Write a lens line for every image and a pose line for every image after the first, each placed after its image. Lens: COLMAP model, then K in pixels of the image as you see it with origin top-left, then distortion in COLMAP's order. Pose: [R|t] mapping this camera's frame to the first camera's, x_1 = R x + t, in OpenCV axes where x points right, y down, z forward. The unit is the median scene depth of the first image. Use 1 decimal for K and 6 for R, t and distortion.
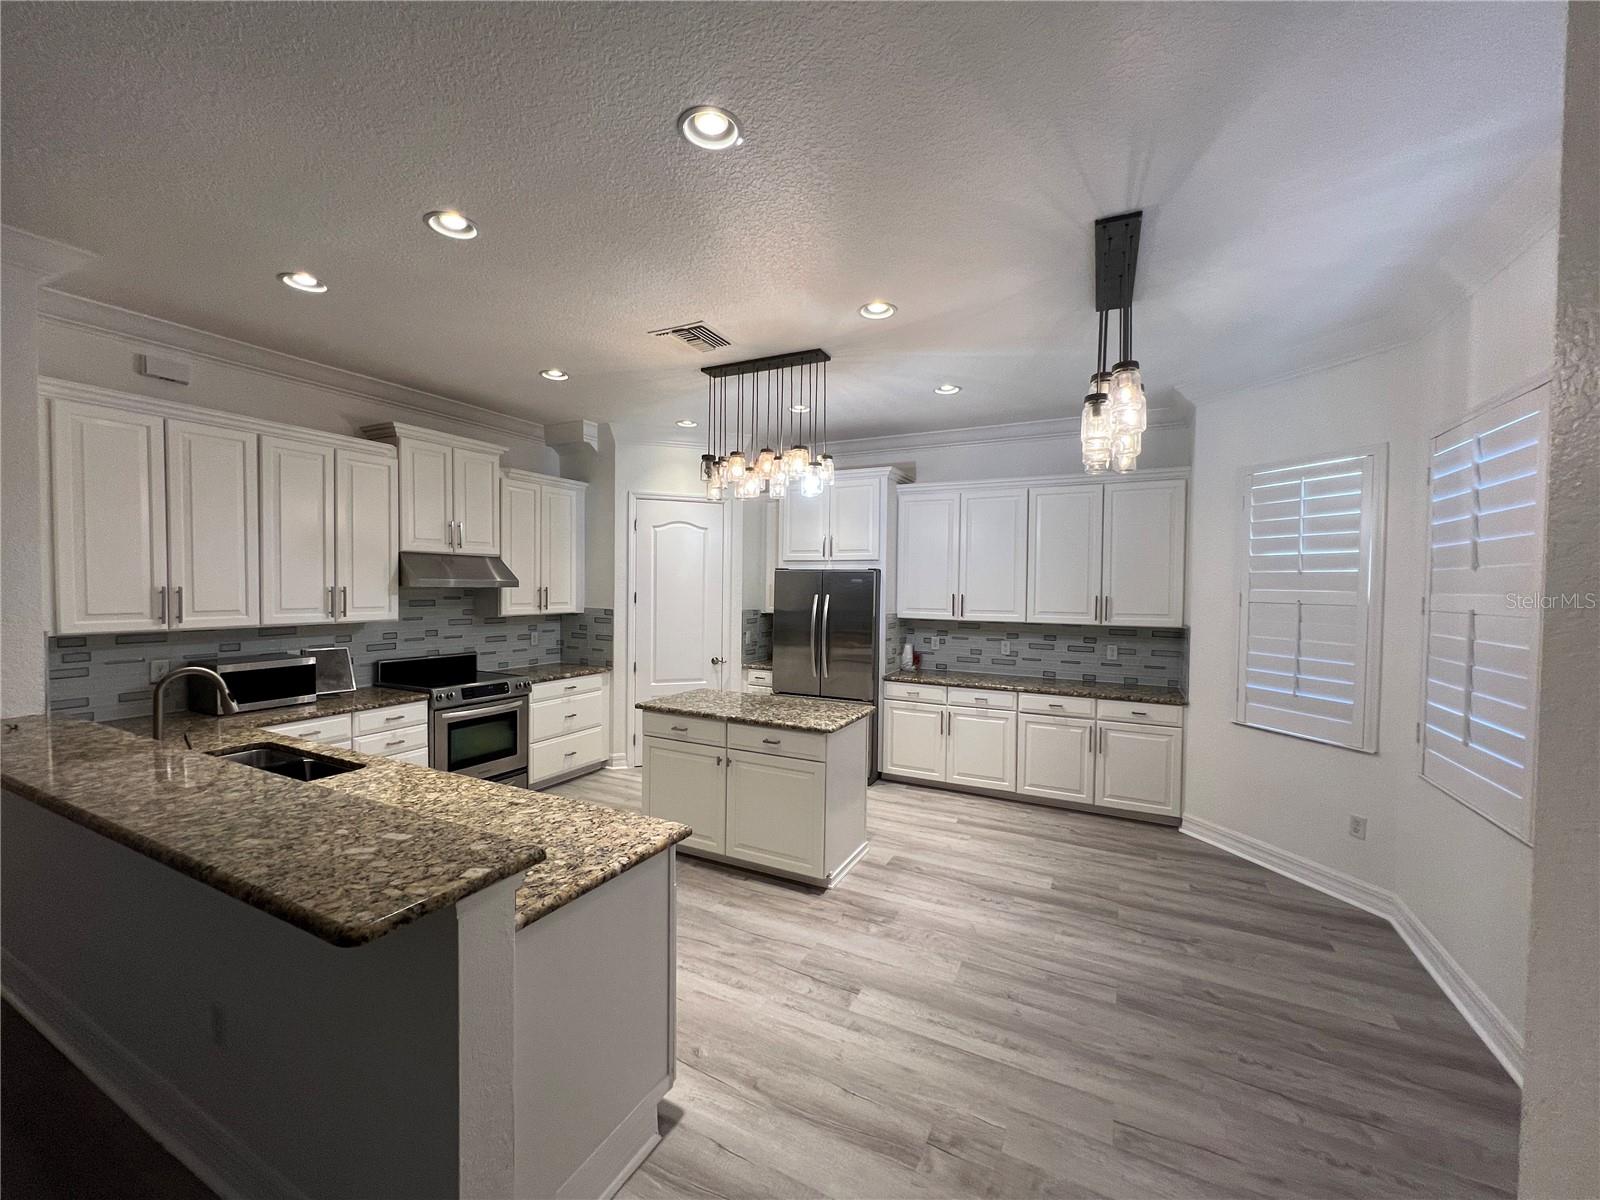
lens RADIAL K [[631.7, 0, 804.1], [0, 631.7, 603.2], [0, 0, 1]] dist [-0.002130, 0.000768]
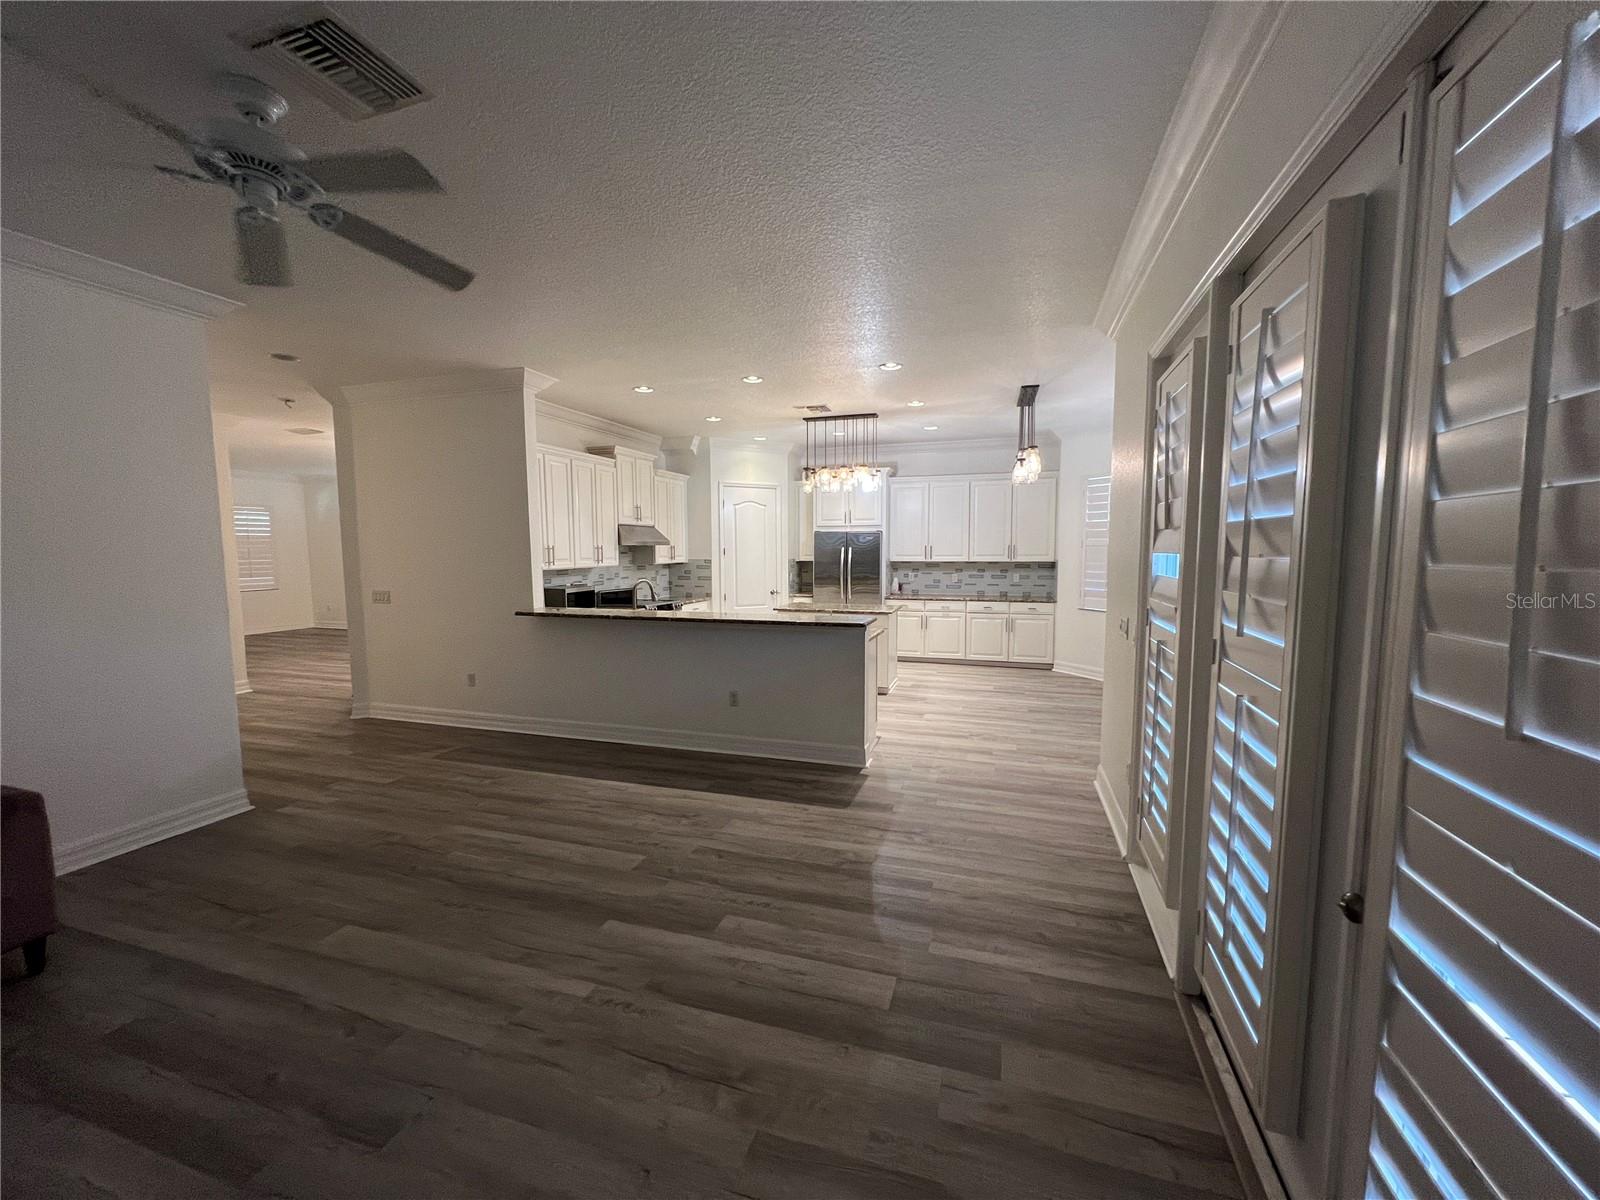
lens RADIAL K [[631.7, 0, 800.2], [0, 631.7, 601.4], [0, 0, 1]] dist [-0.002130, 0.000768]
pose [[0.987542, -0.030059, 0.154460, -0.368870], [0.021078, 0.998008, 0.059459, 0.027846], [-0.155940, -0.055462, 0.986208, -0.620840]]
